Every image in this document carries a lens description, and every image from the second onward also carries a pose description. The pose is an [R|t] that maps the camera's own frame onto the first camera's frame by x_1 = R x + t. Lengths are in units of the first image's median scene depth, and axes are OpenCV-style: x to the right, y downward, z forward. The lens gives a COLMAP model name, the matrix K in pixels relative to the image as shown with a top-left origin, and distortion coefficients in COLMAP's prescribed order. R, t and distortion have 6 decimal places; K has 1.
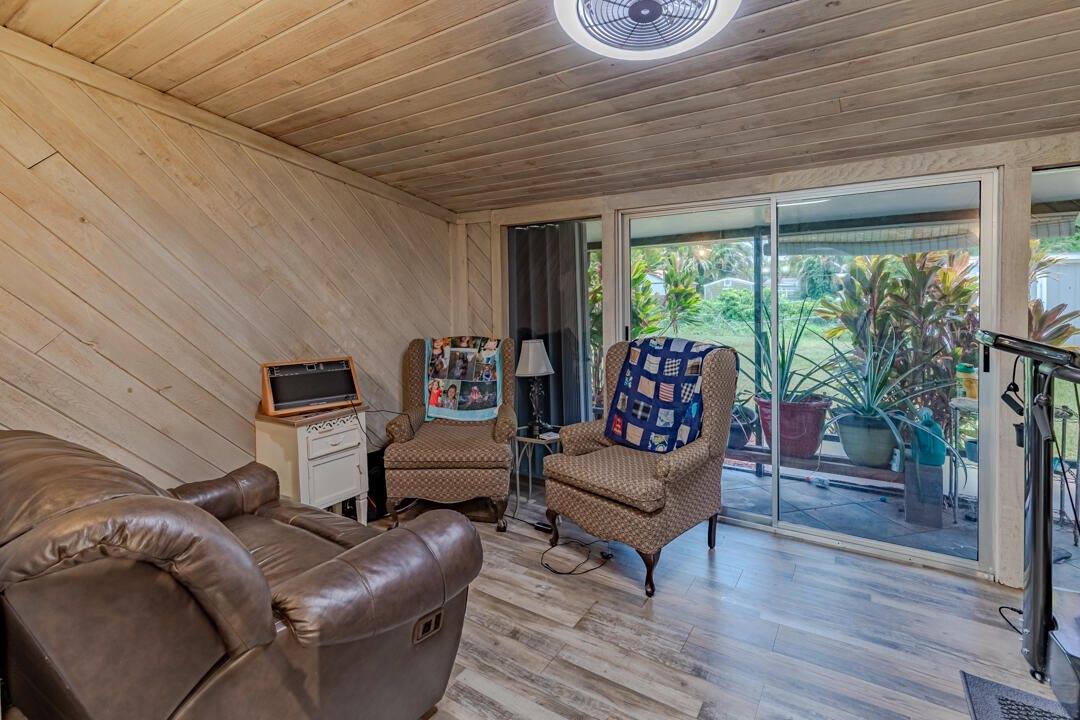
lens RADIAL K [[511.3, 0, 540.8], [0, 511.3, 314.0], [0, 0, 1]] dist [0.004402, -0.001912]
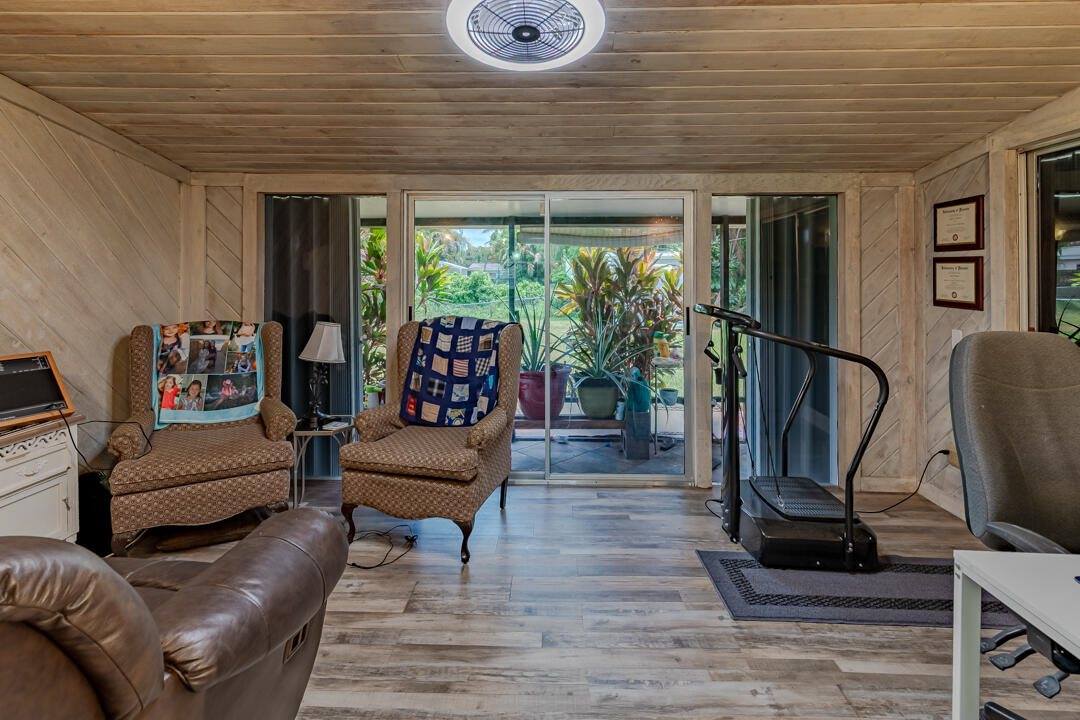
lens RADIAL K [[525.5, 0, 542.2], [0, 525.5, 275.0], [0, 0, 1]] dist [0.002751, -0.000968]
pose [[0.853108, 0.020933, 0.521315, -0.159886], [0.000787, 0.999142, -0.041407, 0.005854], [-0.521734, 0.035735, 0.852359, -0.013223]]
